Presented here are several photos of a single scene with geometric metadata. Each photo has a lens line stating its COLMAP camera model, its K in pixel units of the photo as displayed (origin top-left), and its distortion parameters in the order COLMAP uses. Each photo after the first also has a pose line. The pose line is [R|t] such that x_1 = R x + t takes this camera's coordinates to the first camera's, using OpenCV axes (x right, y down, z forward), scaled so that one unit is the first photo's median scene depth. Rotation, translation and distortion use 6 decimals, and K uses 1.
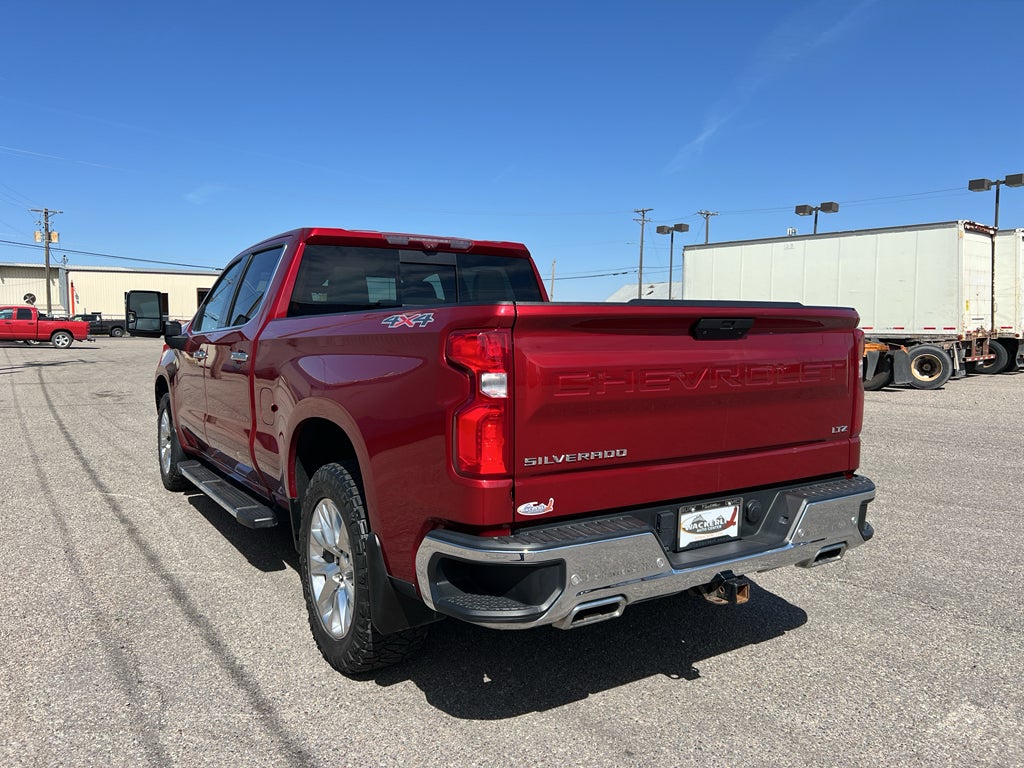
lens RADIAL K [[762.3, 0, 515.9], [0, 762.3, 380.9], [0, 0, 1]] dist [0.015825, -0.004249]
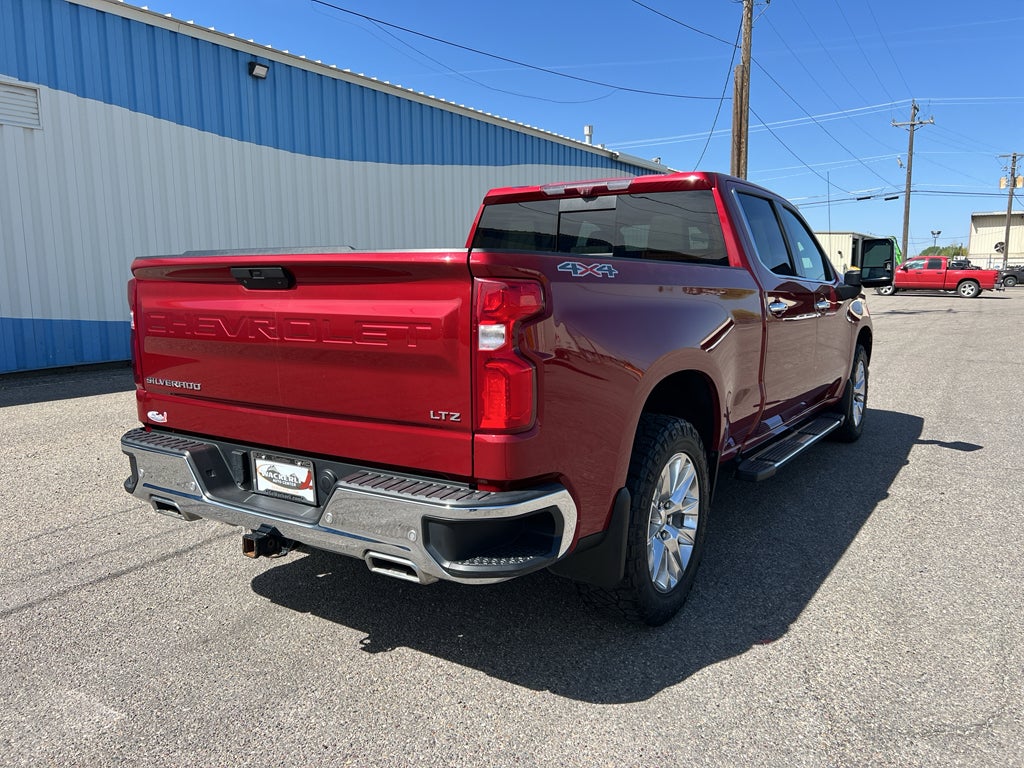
lens RADIAL K [[762.3, 0, 515.9], [0, 762.3, 380.9], [0, 0, 1]] dist [0.015825, -0.004249]
pose [[0.423465, 0.114855, -0.898602, 1.181774], [-0.055514, 0.993356, 0.100805, -0.049266], [0.904210, 0.007198, 0.427027, 0.804662]]
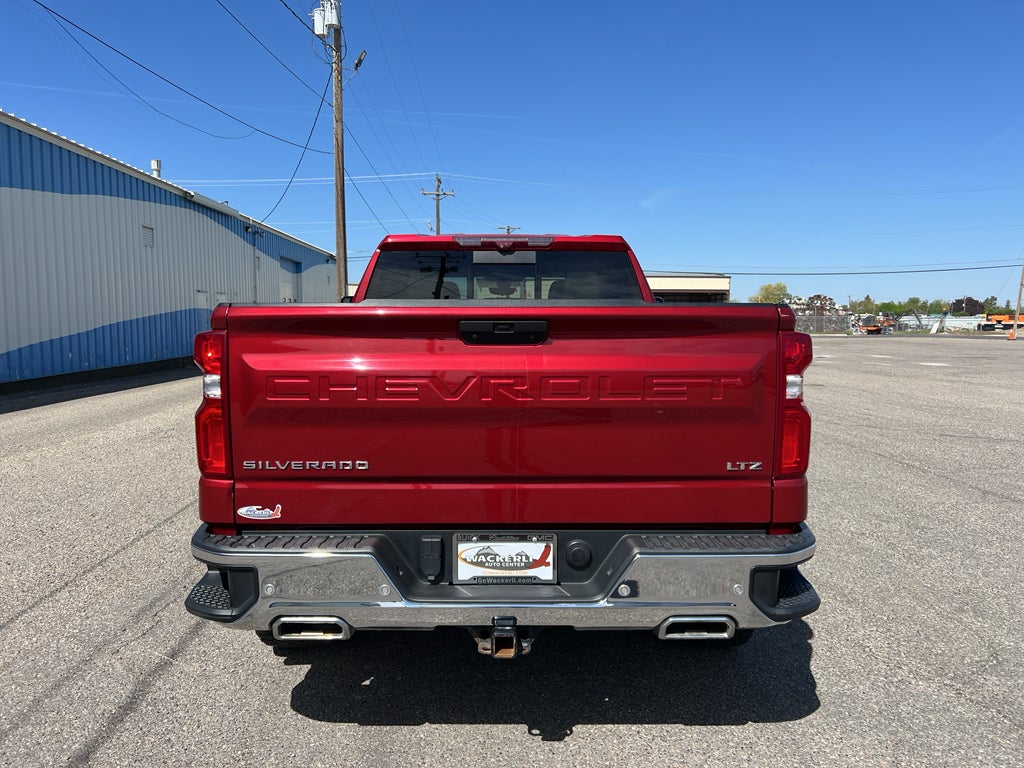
lens RADIAL K [[748.6, 0, 509.1], [0, 748.6, 384.5], [0, 0, 1]] dist [0.093059, -0.116435]
pose [[0.849140, 0.038203, -0.526784, 0.658130], [-0.032924, 0.999270, 0.019397, -0.023558], [0.527140, 0.000873, 0.849778, 0.270152]]
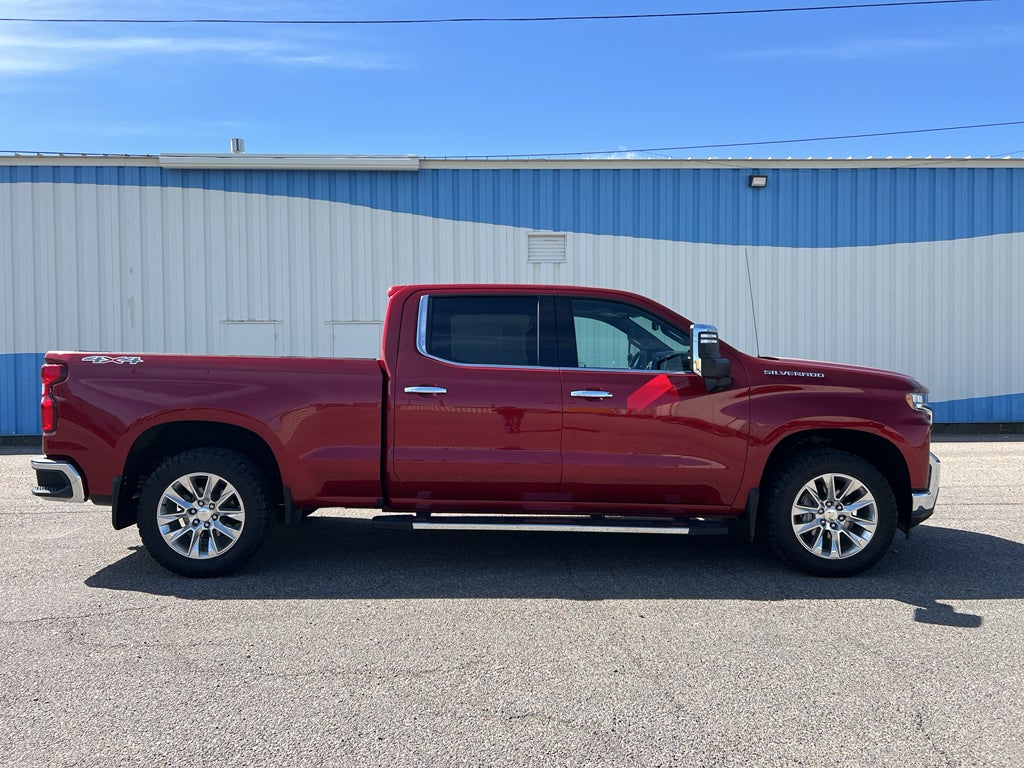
lens RADIAL K [[748.6, 0, 509.1], [0, 748.6, 384.5], [0, 0, 1]] dist [0.093059, -0.116435]
pose [[-0.495681, 0.016283, -0.868352, 1.487051], [-0.063483, 0.996470, 0.054923, -0.197448], [0.866182, 0.082350, -0.492897, 2.900650]]
